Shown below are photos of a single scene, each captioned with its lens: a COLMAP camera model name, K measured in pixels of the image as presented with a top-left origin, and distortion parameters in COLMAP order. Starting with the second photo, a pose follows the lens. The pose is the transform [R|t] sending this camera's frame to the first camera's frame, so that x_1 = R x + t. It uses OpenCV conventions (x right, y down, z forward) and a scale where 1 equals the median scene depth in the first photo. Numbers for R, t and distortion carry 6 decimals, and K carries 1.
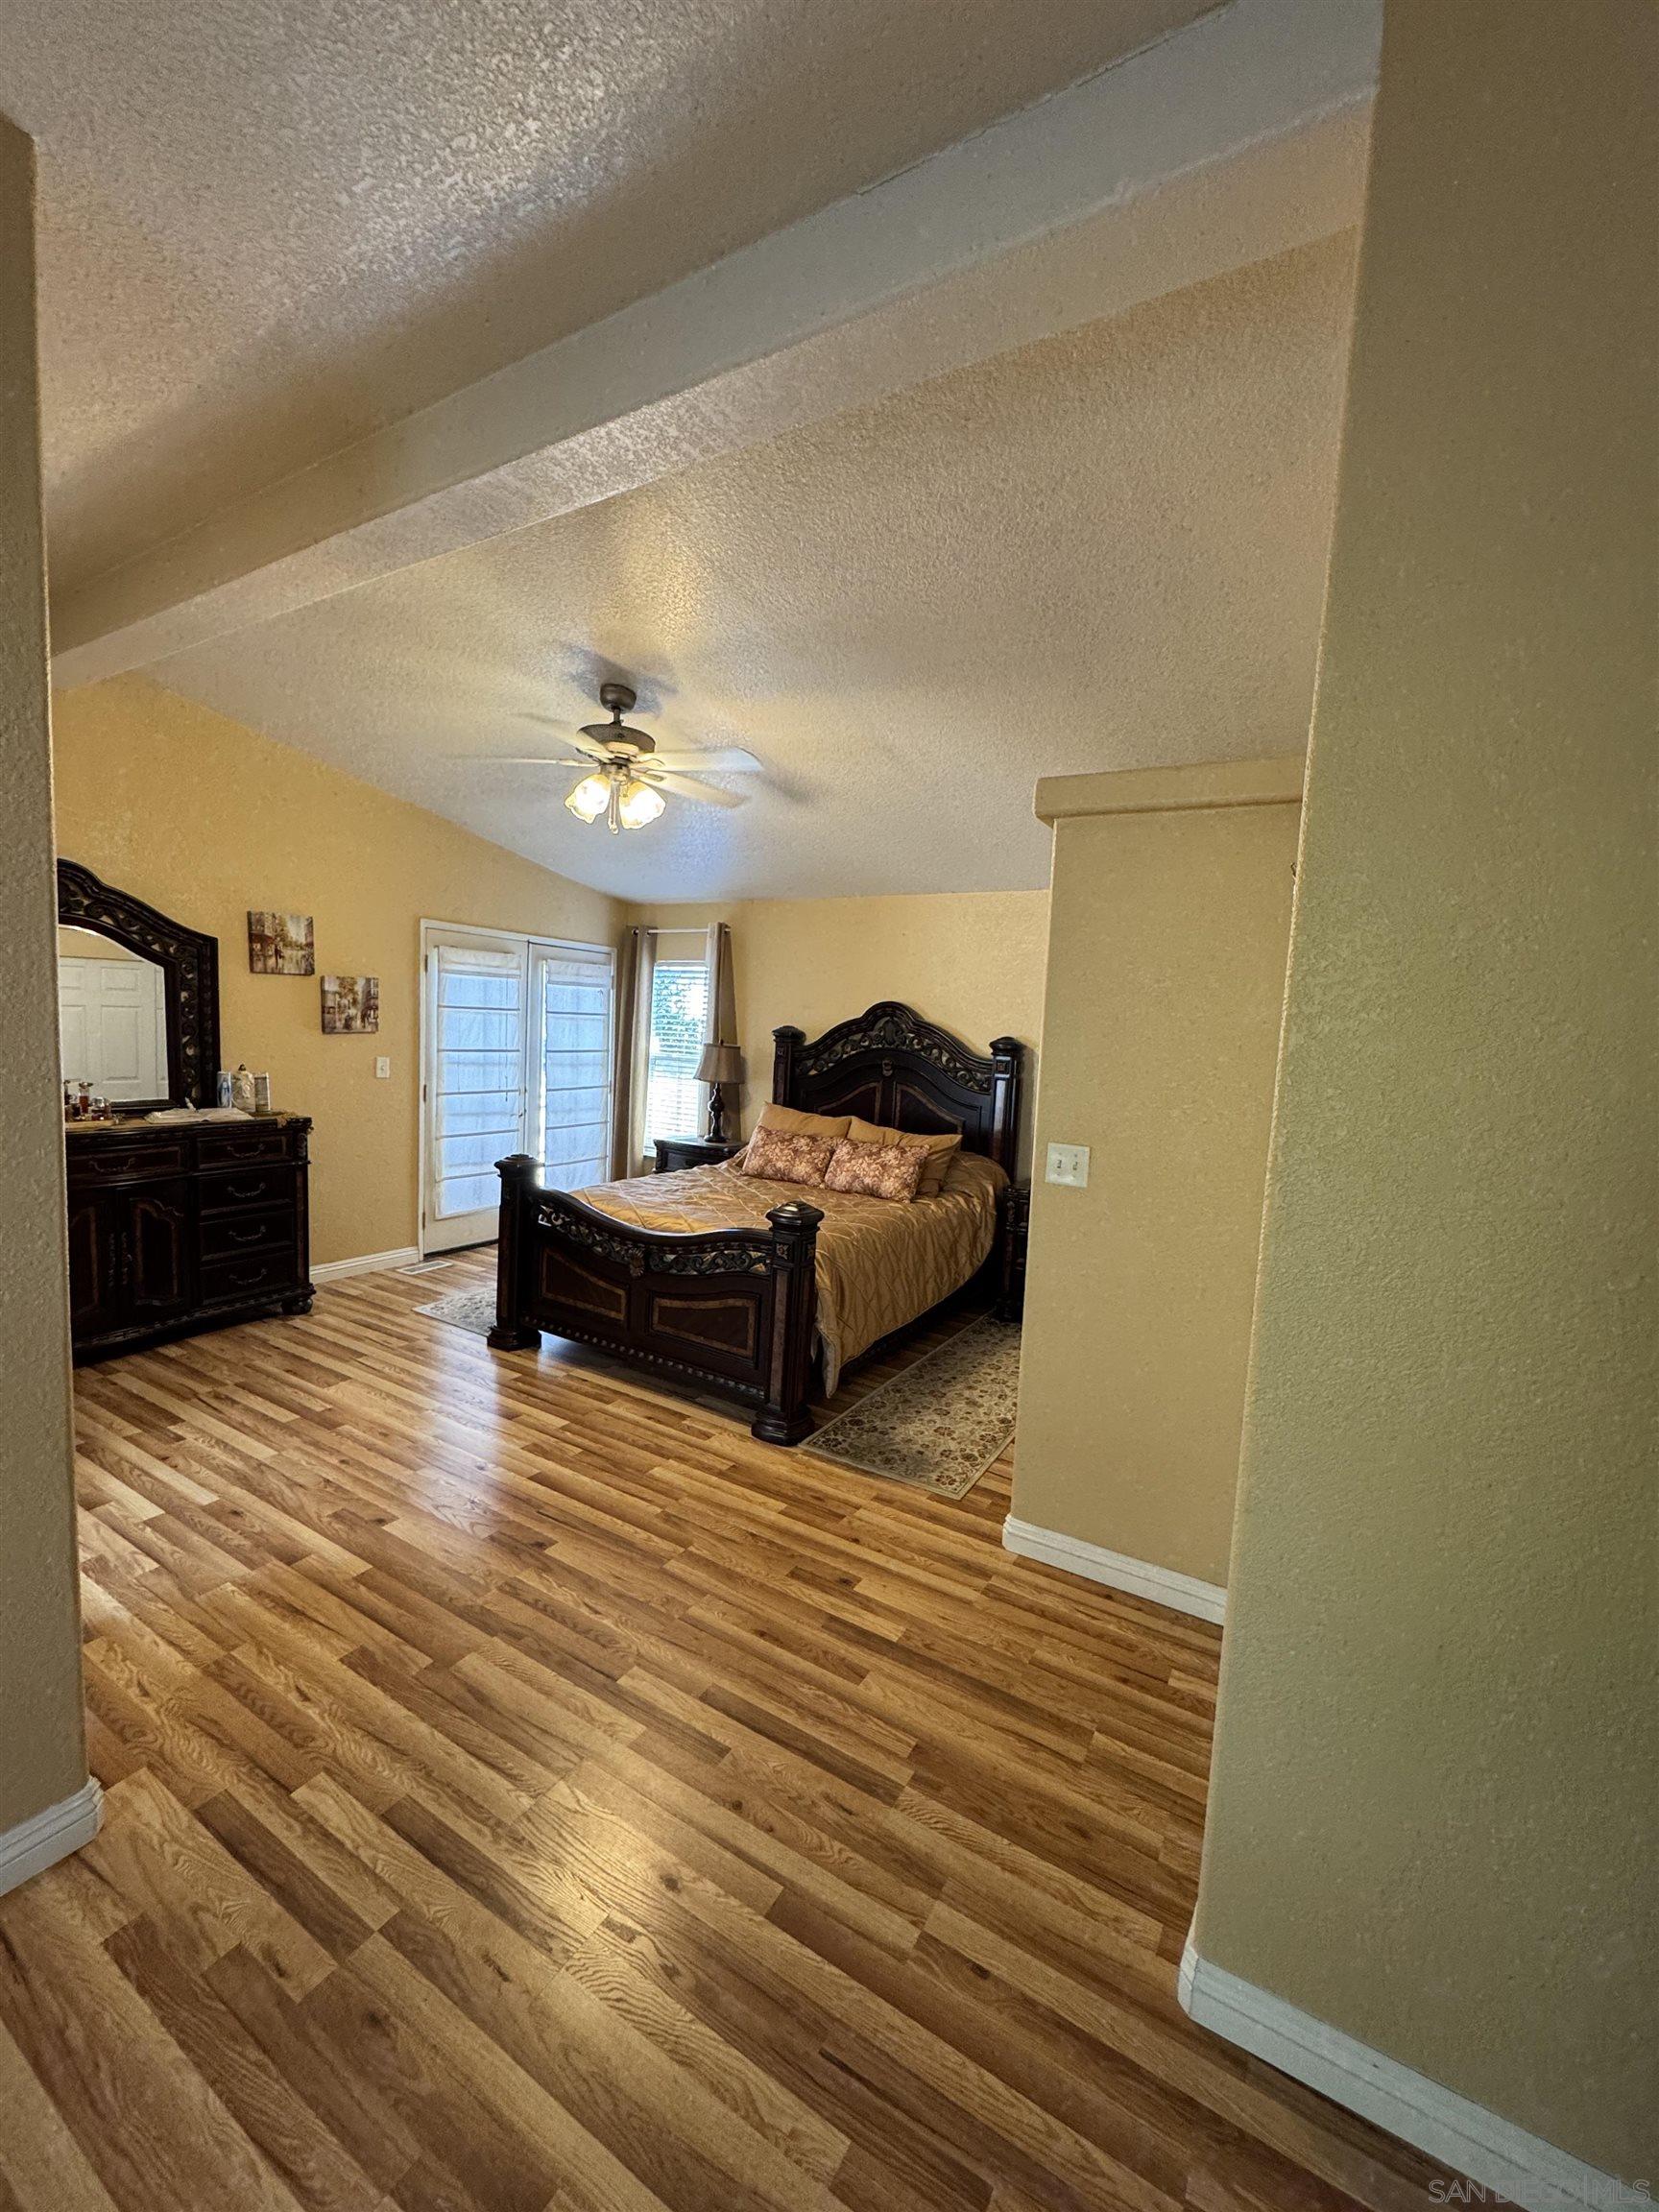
lens RADIAL K [[891.9, 0, 829.5], [0, 891.9, 1106.0], [0, 0, 1]] dist [-0.004586, -0.000434]
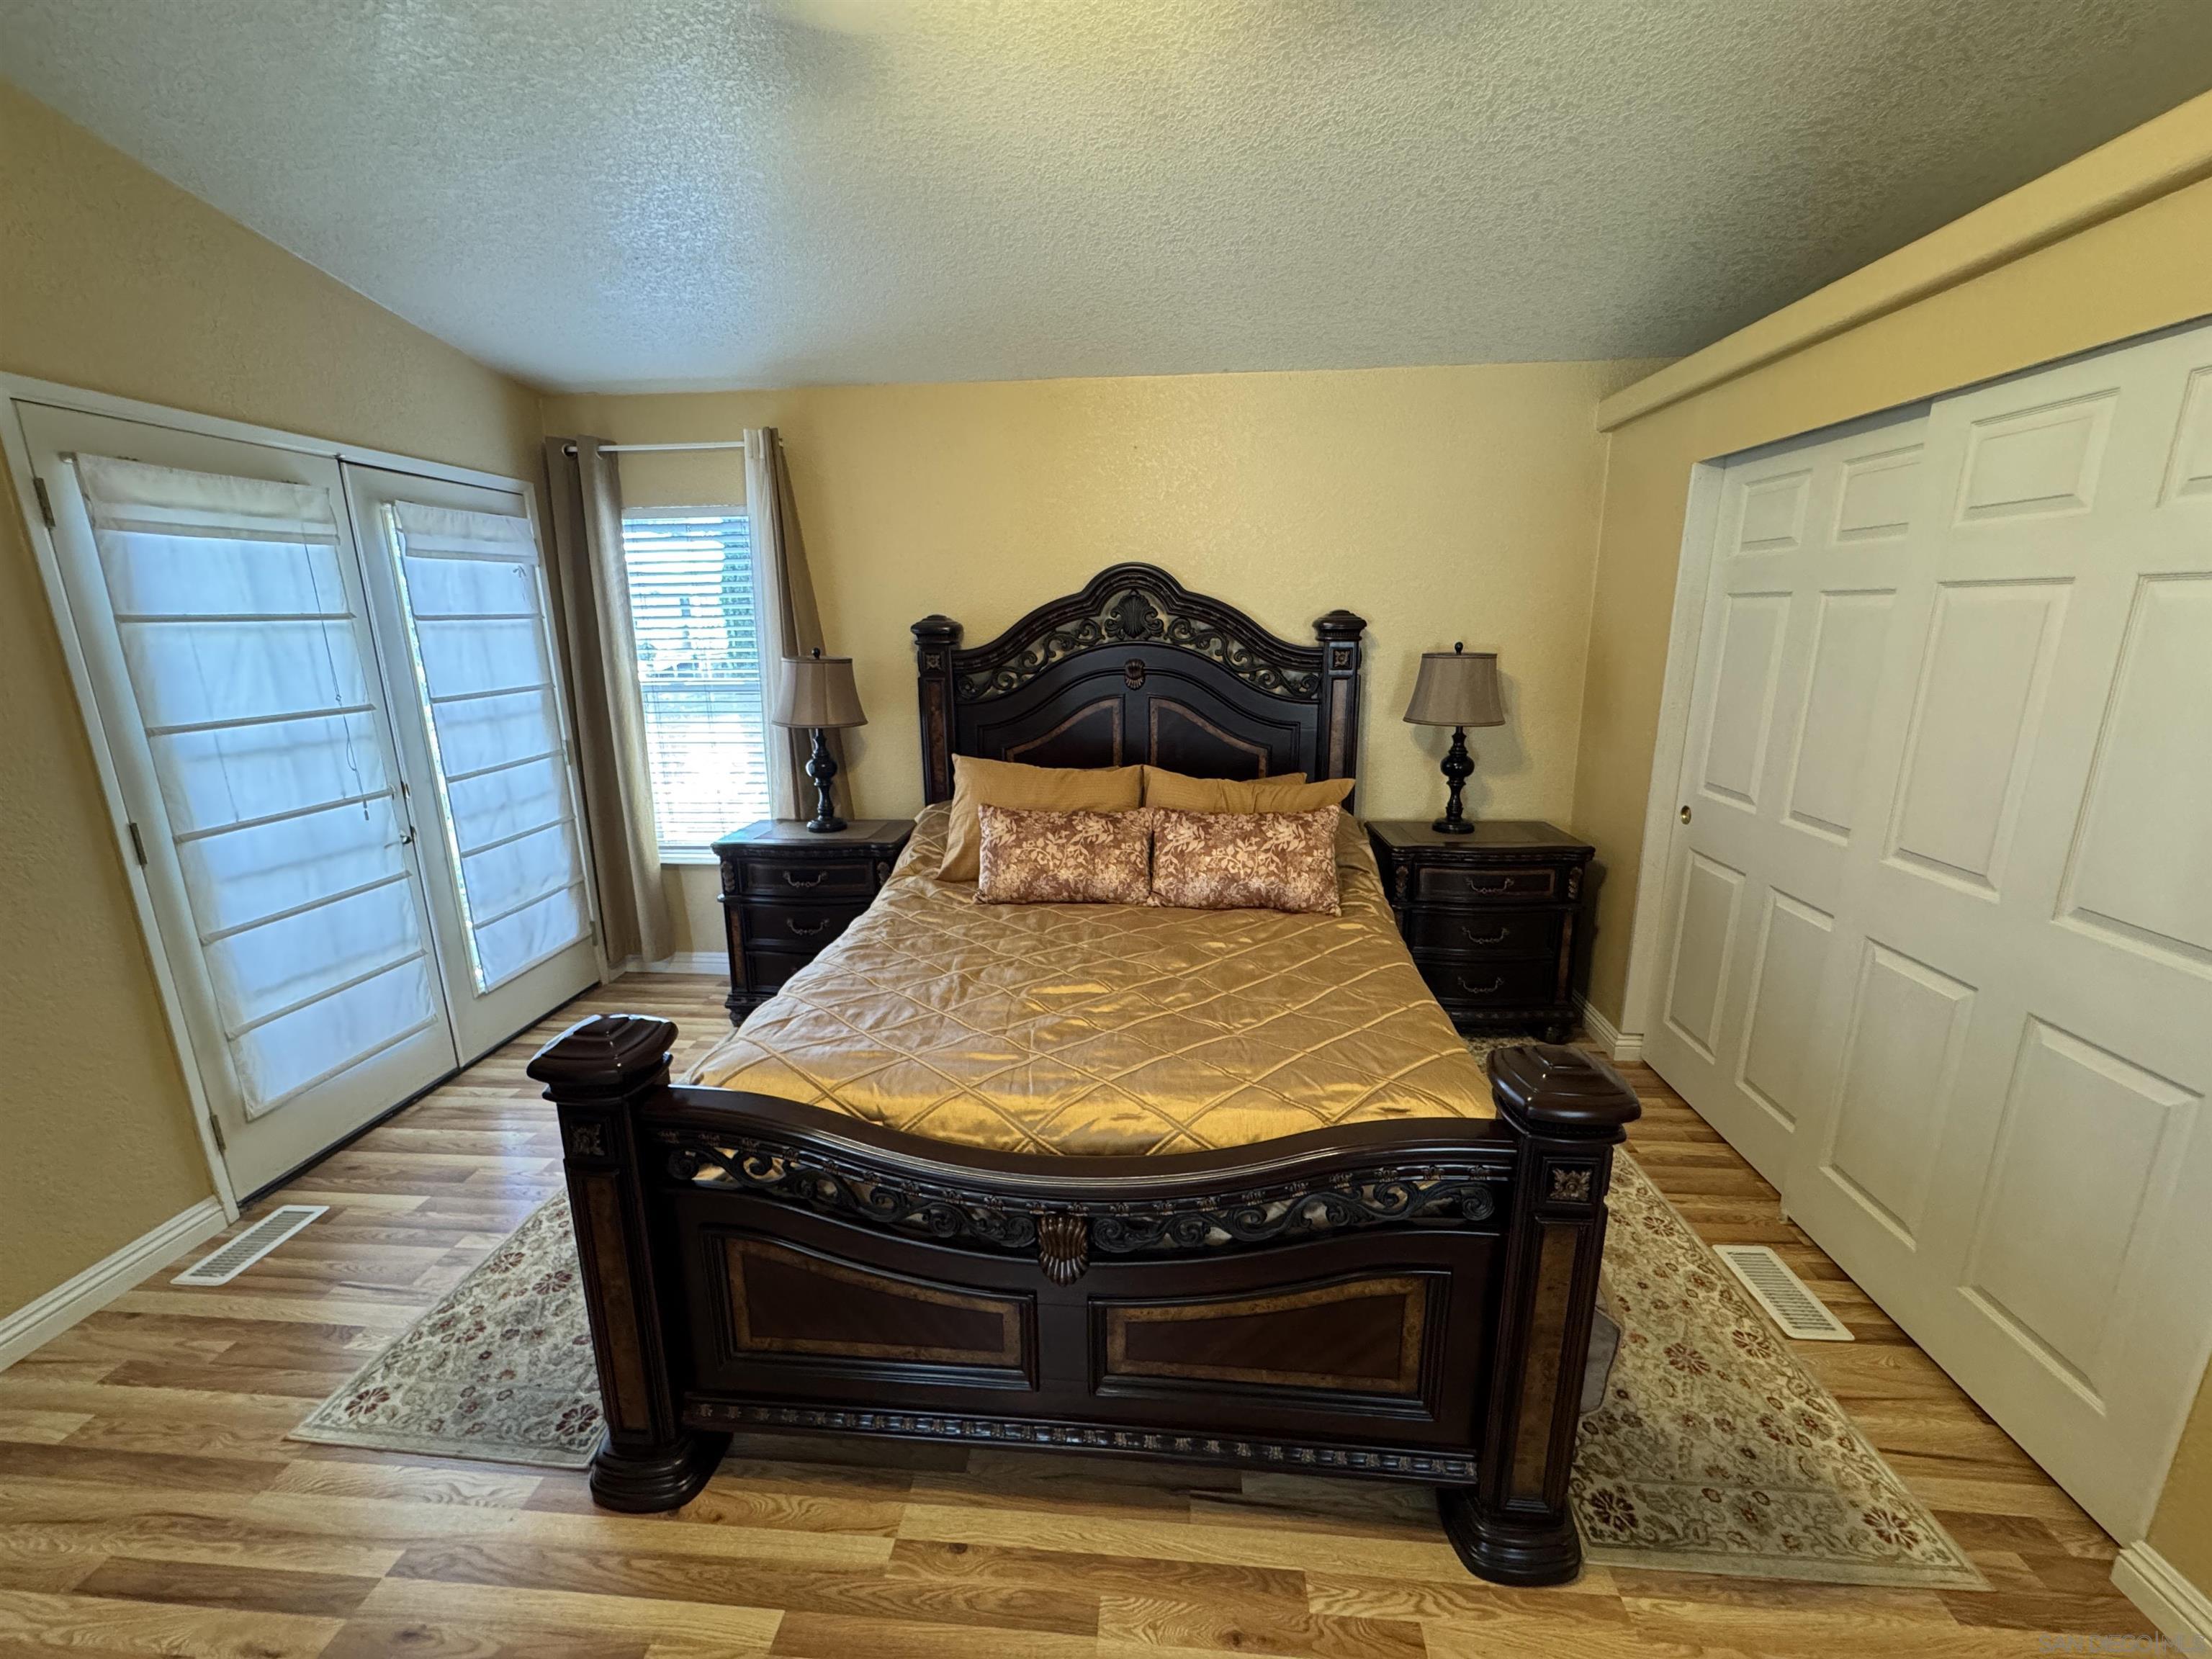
lens RADIAL K [[891.9, 0, 1106.0], [0, 891.9, 829.5], [0, 0, 1]] dist [-0.004586, -0.000434]
pose [[0.895439, -0.160655, 0.415185, -0.230520], [0.094904, 0.980064, 0.174551, -0.048657], [-0.434950, -0.116897, 0.892834, 0.459553]]
